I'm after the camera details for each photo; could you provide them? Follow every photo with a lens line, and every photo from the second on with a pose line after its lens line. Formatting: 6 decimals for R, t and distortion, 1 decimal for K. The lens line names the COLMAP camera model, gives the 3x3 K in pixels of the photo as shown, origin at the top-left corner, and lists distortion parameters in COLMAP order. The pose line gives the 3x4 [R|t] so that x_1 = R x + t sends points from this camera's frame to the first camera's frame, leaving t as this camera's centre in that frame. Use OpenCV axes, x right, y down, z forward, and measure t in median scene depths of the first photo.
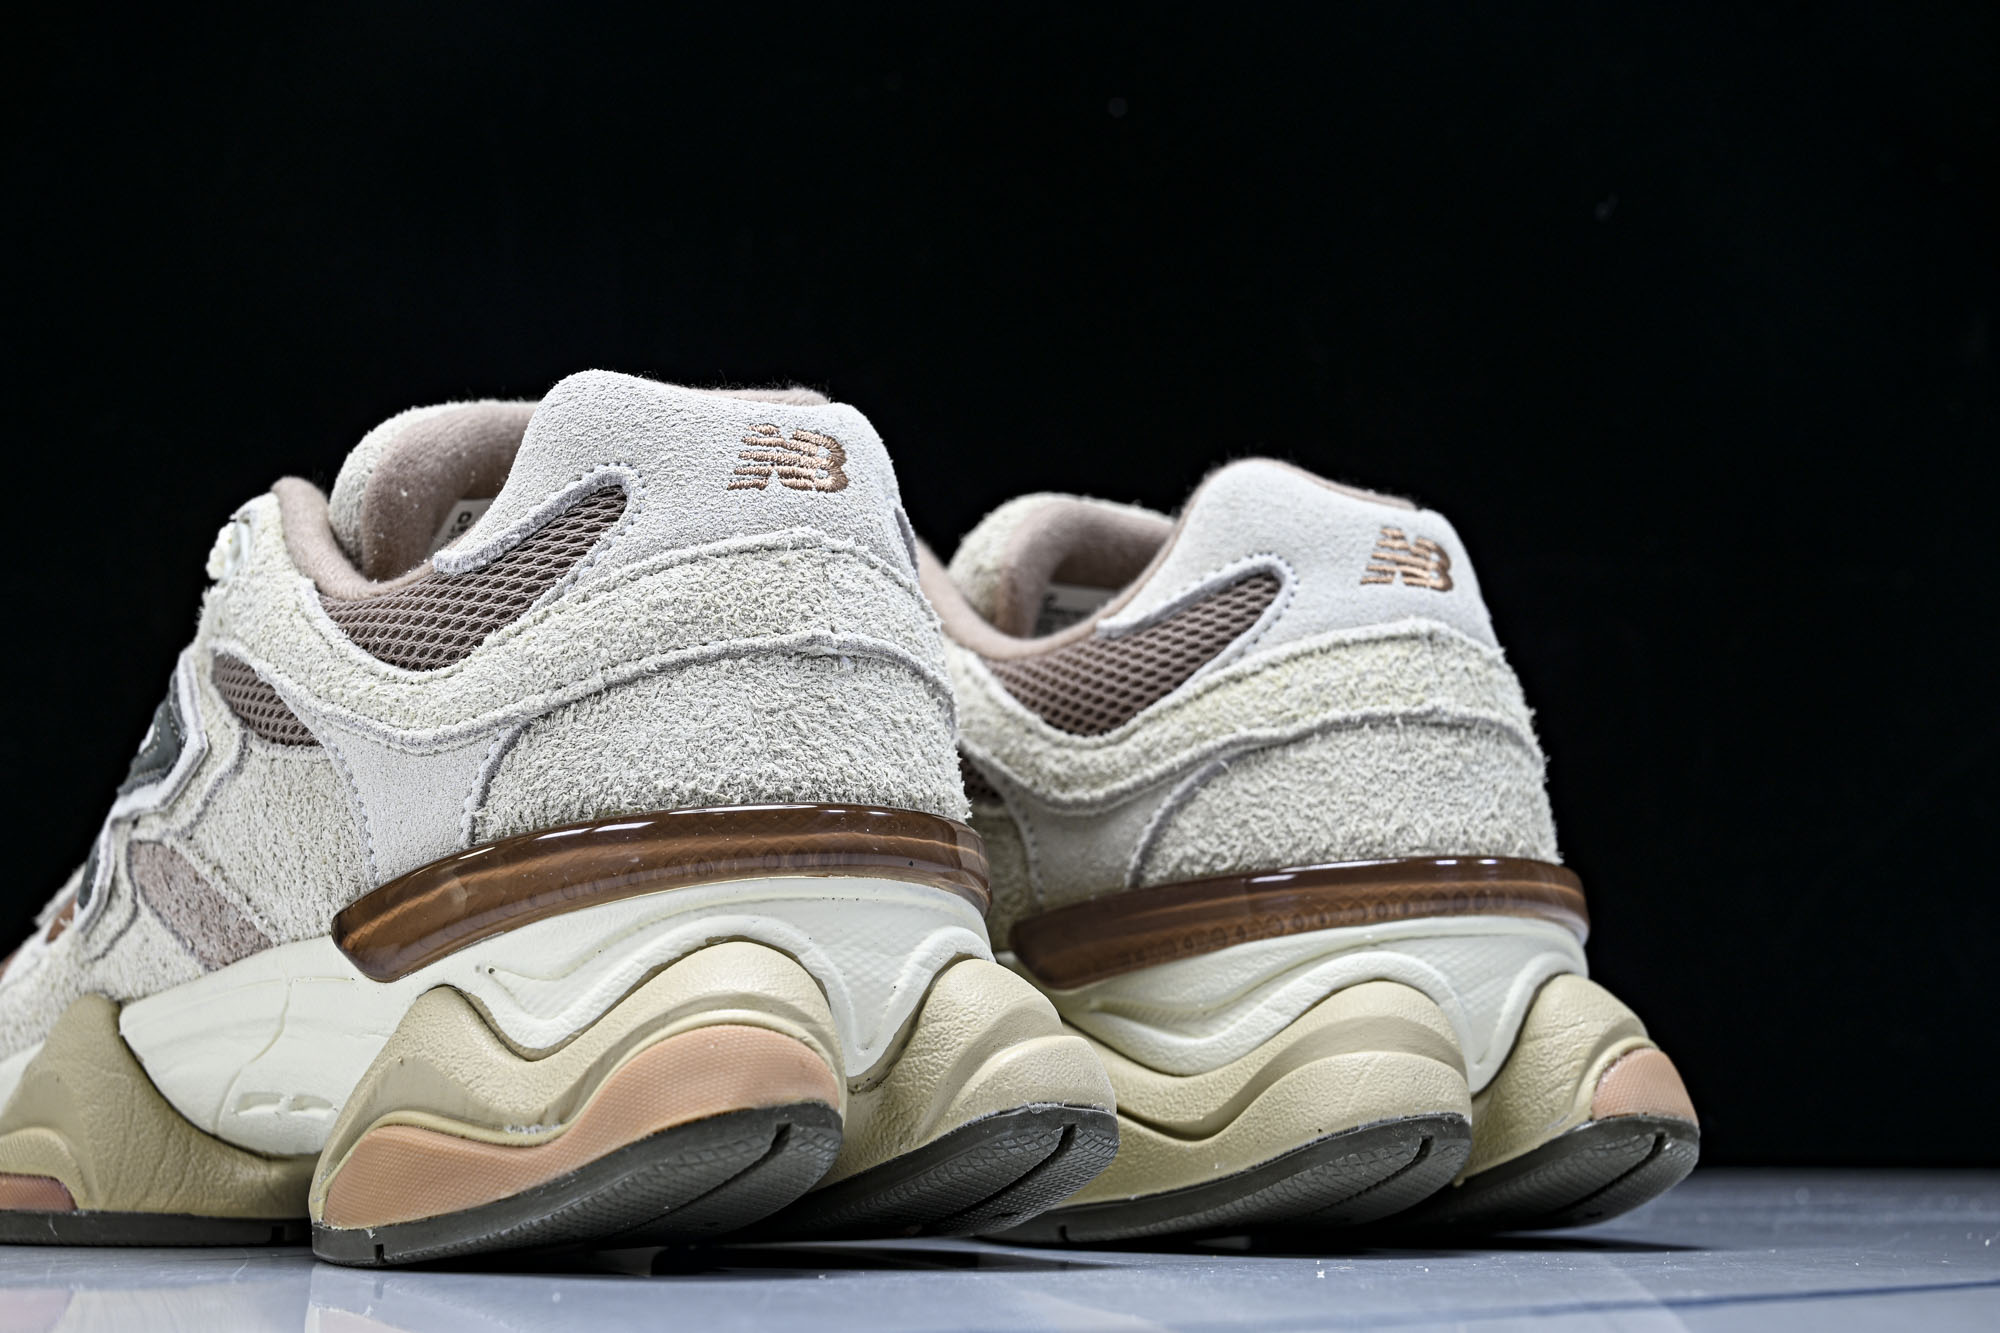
lens RADIAL K [[3384.6, 0, 1000.0], [0, 3384.6, 666.5], [0, 0, 1]] dist [-0.007801, 0.093061]
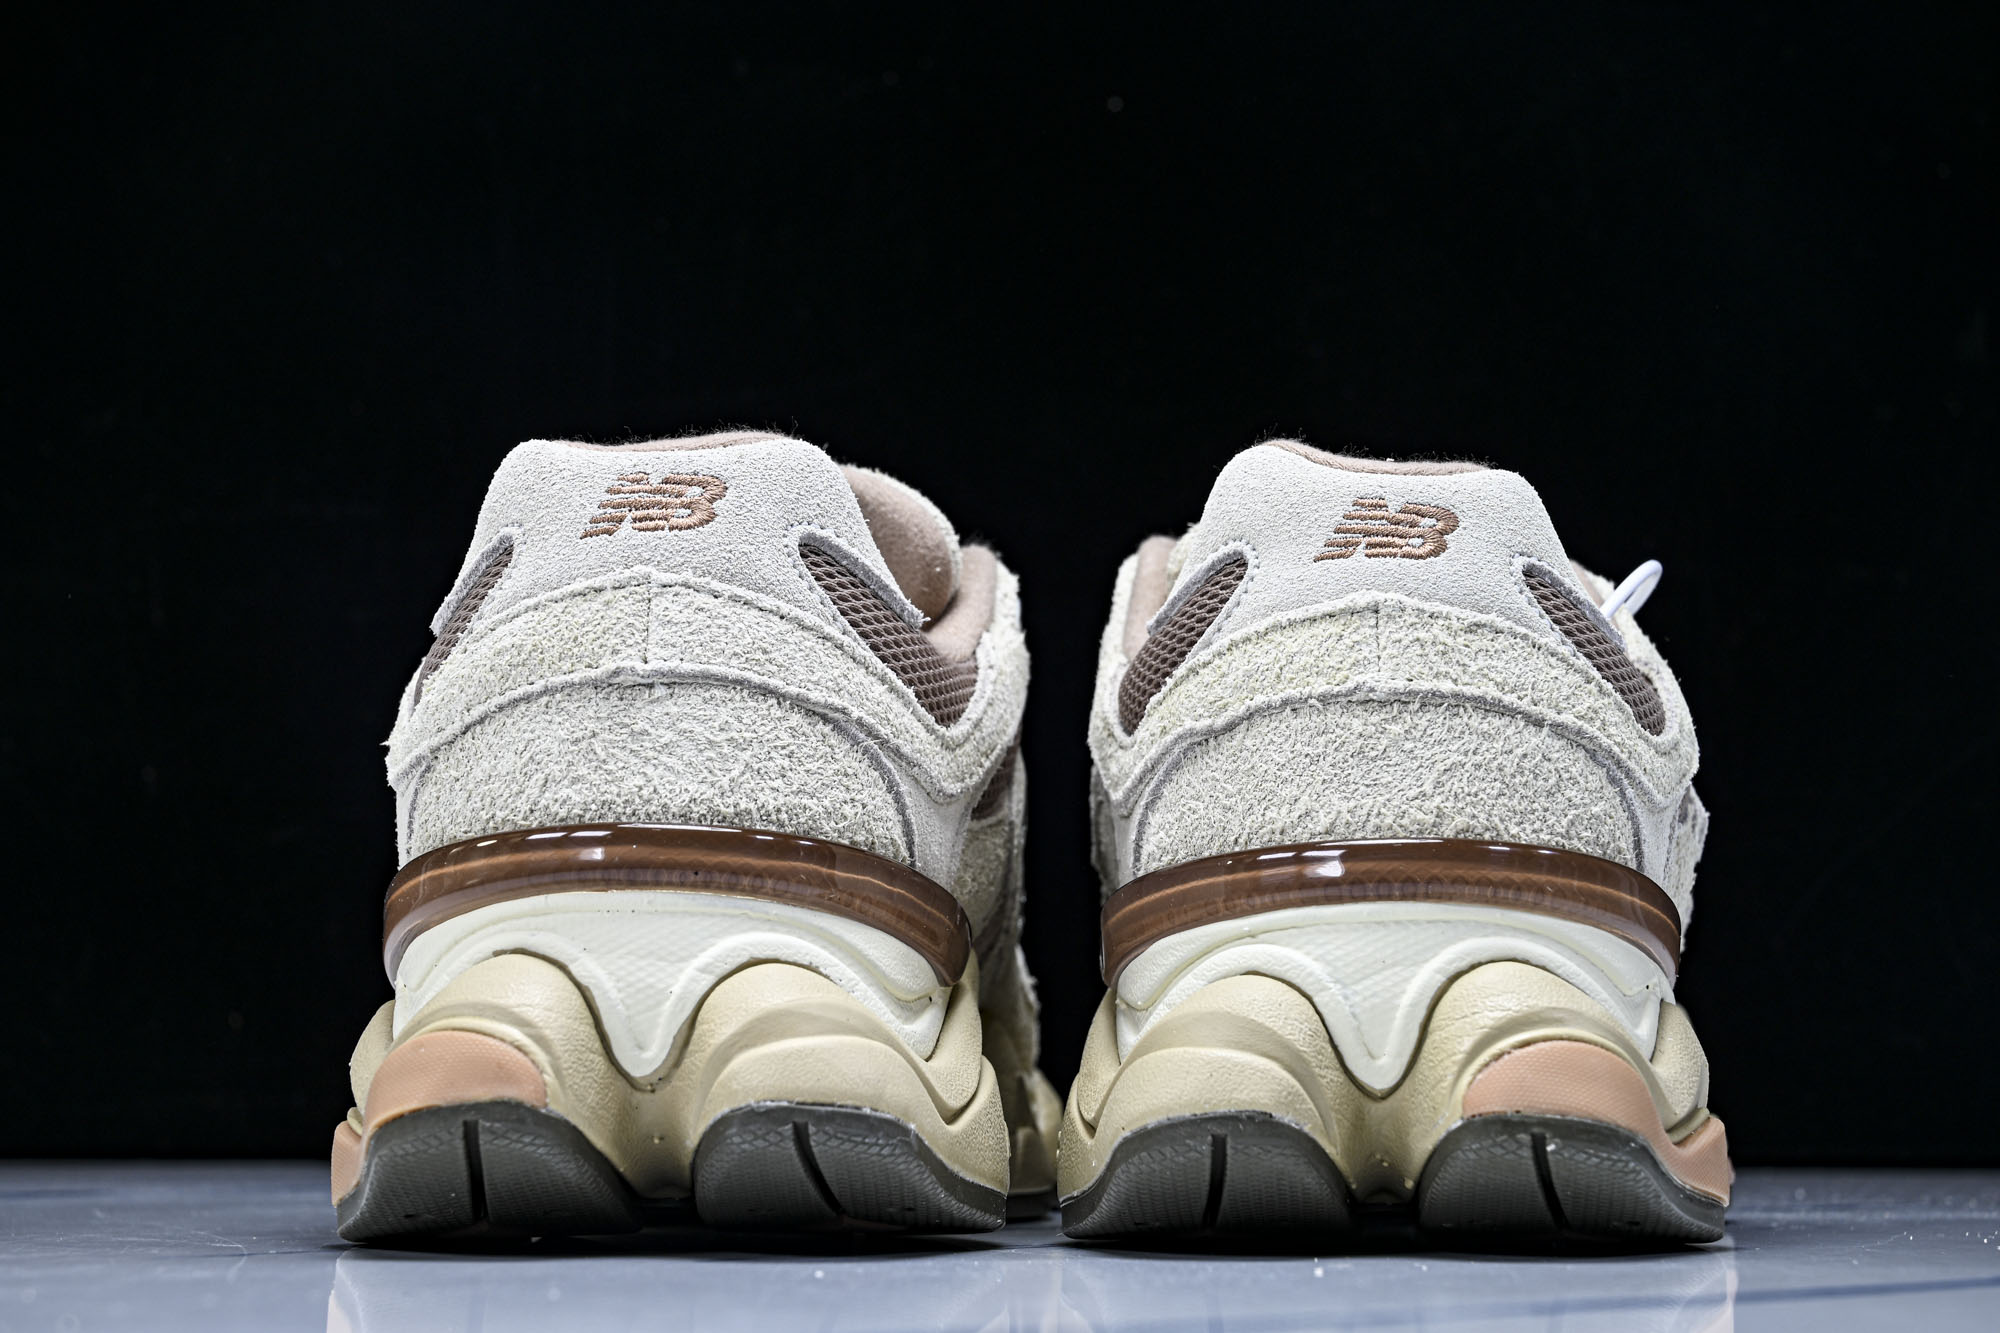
lens RADIAL K [[3384.6, 0, 1000.0], [0, 3384.6, 666.5], [0, 0, 1]] dist [-0.007801, 0.093061]
pose [[0.825692, -0.076613, -0.558894, 0.624167], [0.072486, 0.996931, -0.029570, 0.030110], [0.559445, -0.016096, 0.828711, 0.170428]]
